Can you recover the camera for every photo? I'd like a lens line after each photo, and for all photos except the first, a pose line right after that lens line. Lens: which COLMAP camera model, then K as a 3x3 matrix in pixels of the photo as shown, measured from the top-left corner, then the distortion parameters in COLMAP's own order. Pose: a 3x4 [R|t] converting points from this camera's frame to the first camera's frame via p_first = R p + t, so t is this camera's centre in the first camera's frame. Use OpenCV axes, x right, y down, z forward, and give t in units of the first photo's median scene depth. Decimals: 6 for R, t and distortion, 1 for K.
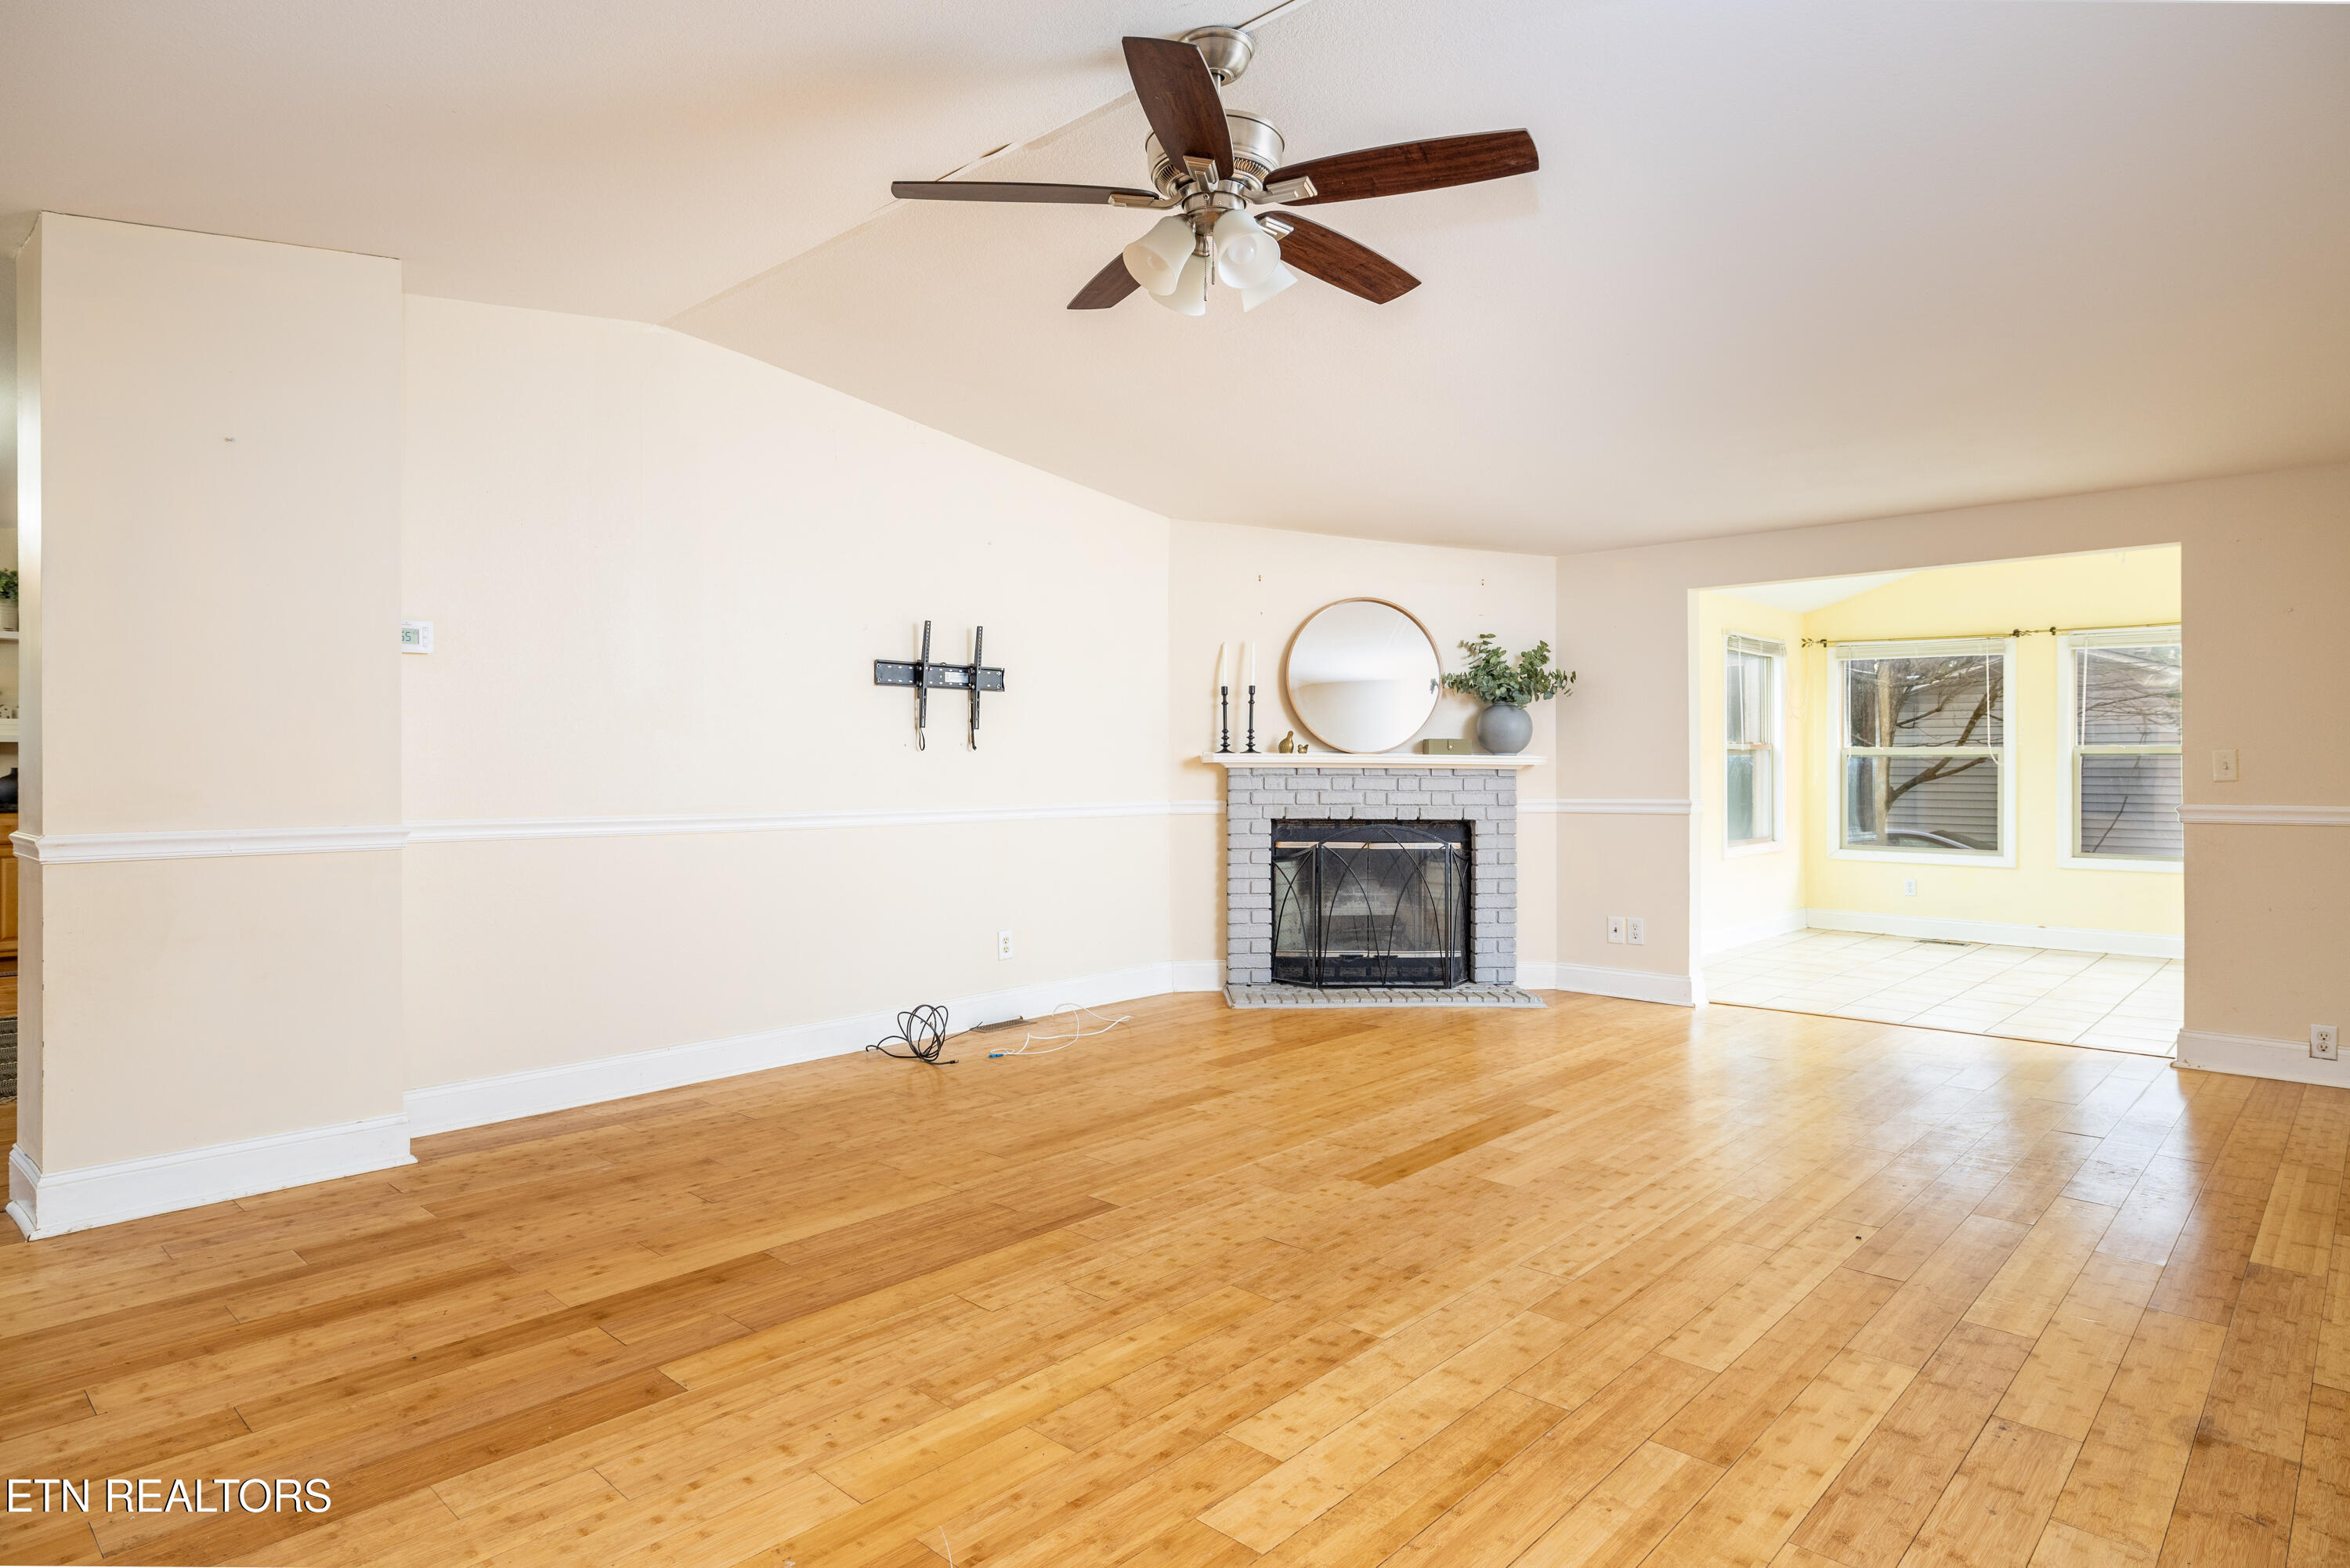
lens RADIAL K [[1330.8, 0, 1188.8], [0, 1330.8, 764.3], [0, 0, 1]] dist [0.001451, -0.001512]
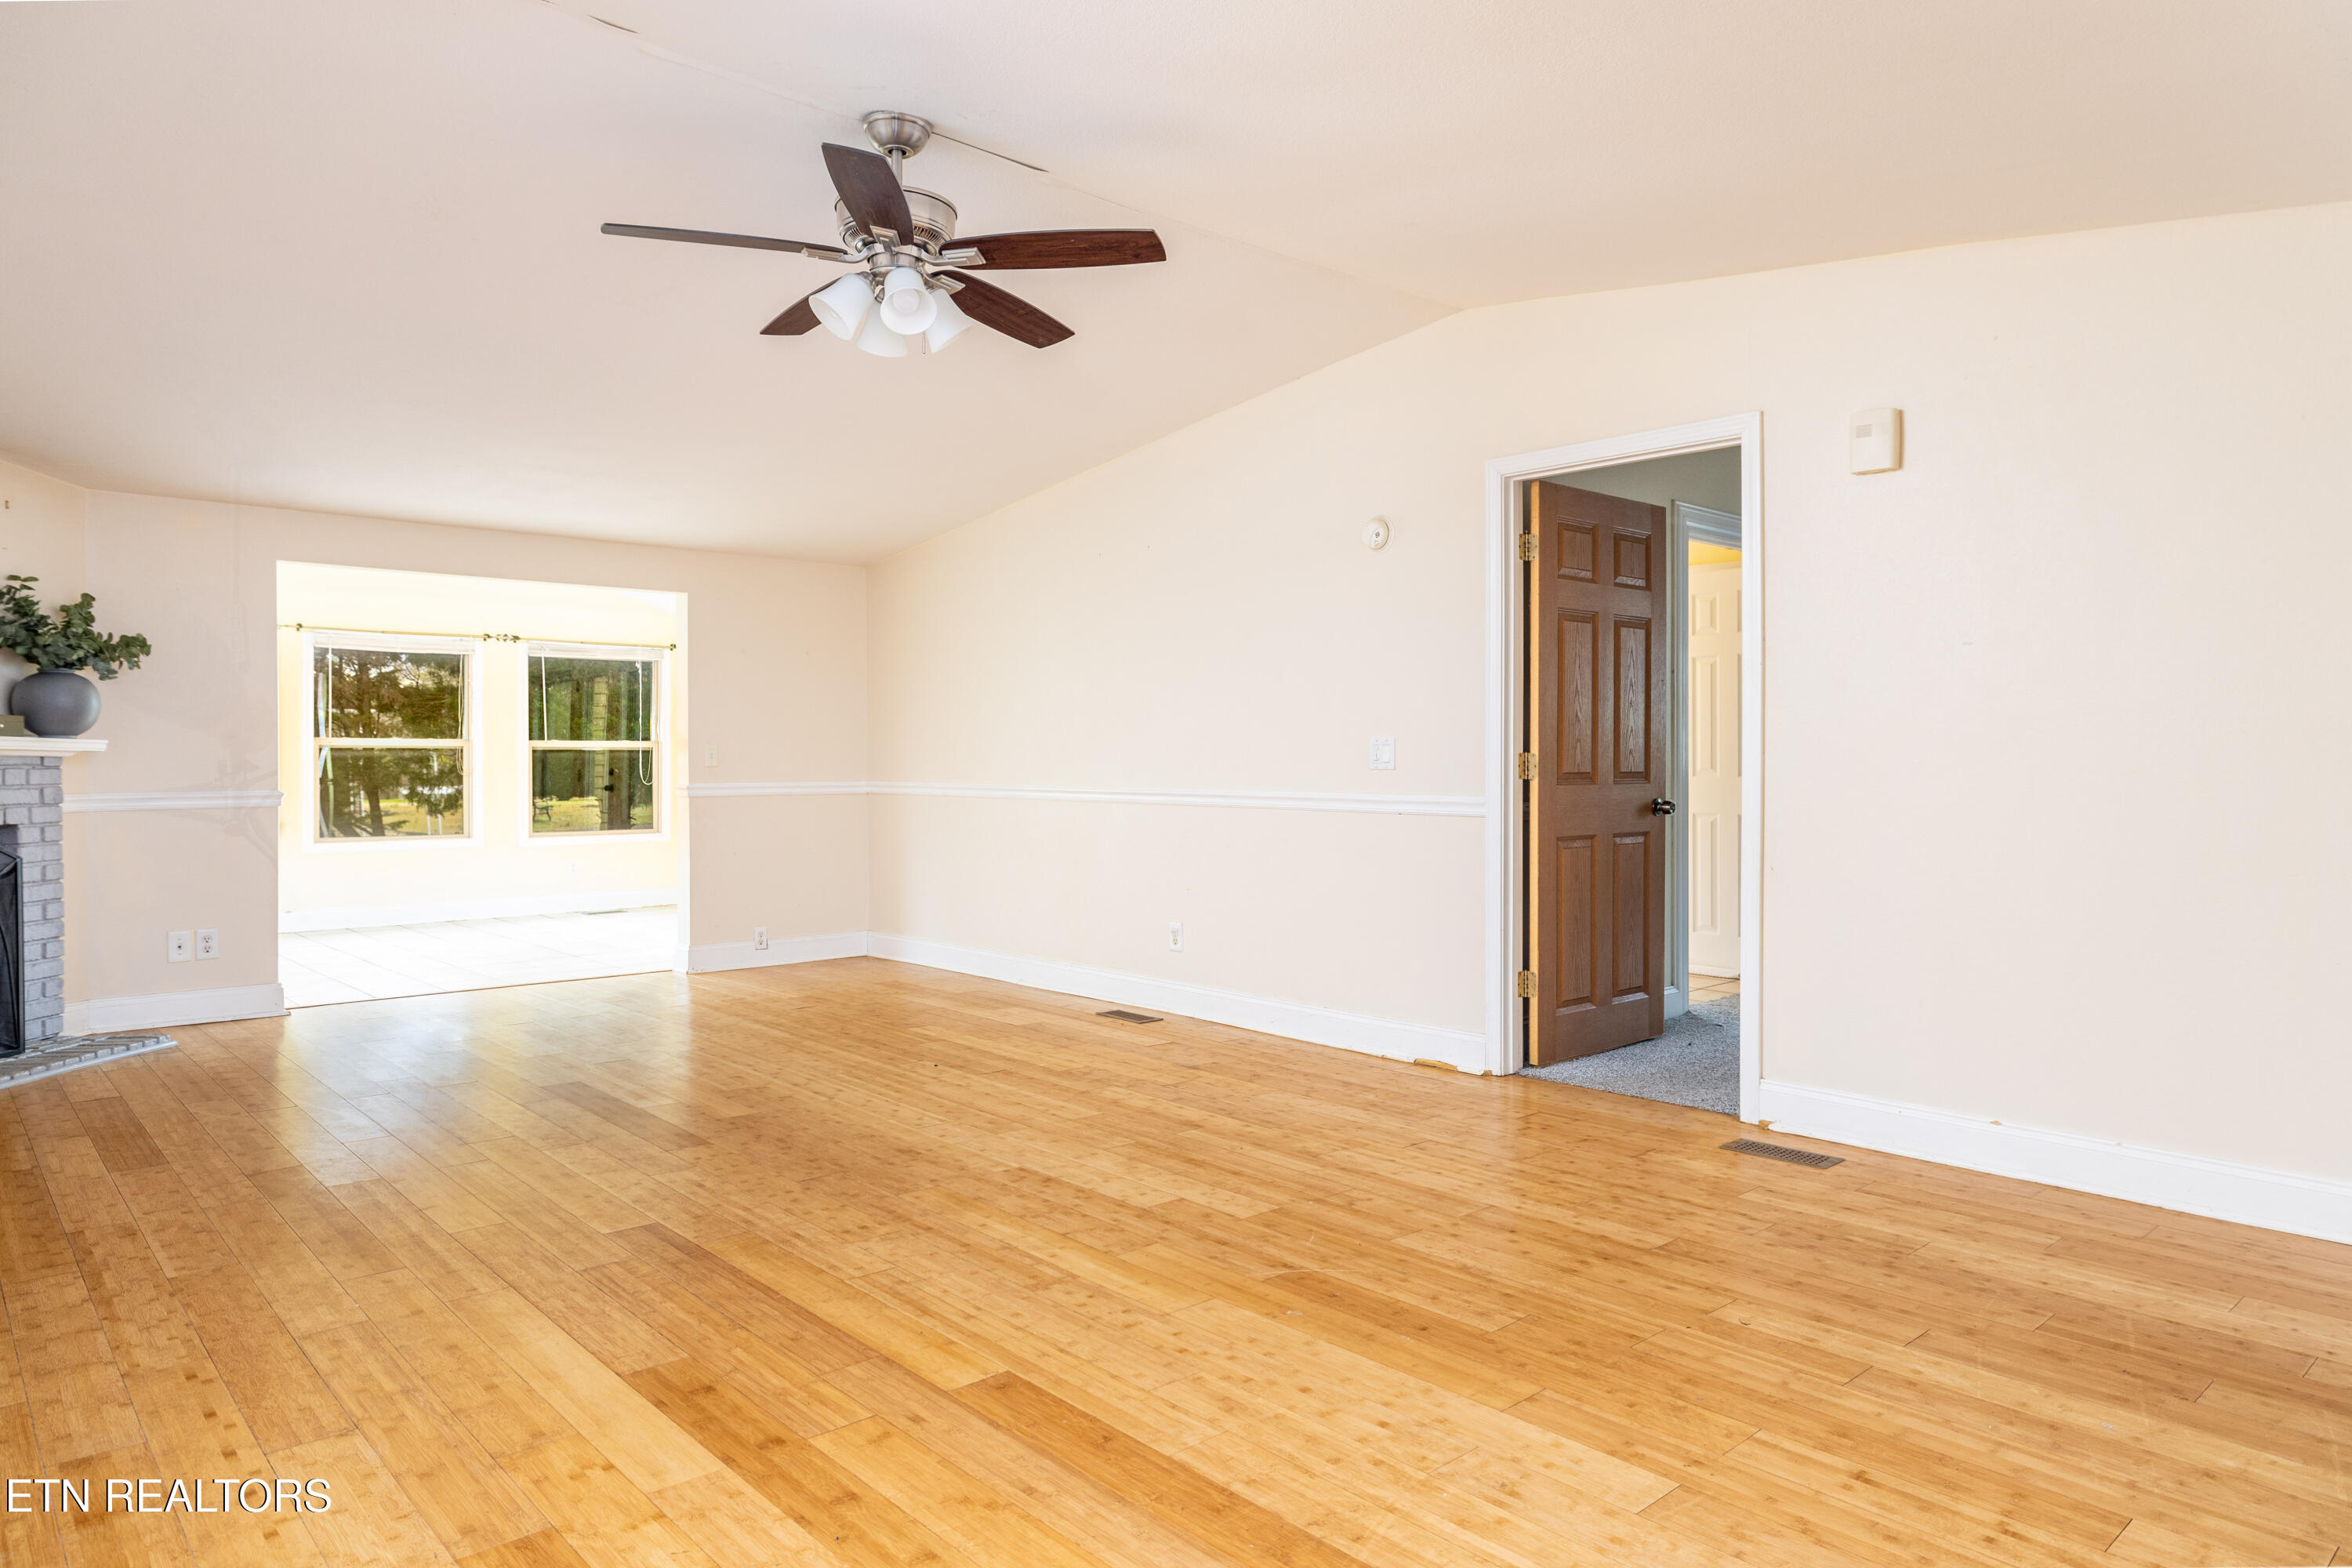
lens RADIAL K [[1401.5, 0, 1190.0], [0, 1401.5, 792.0], [0, 0, 1]] dist [-0.003559, 0.001156]
pose [[0.076689, -0.020606, 0.996842, -1.254739], [-0.003040, 0.999777, 0.020901, 0.012509], [-0.997050, -0.004633, 0.076609, 0.701588]]
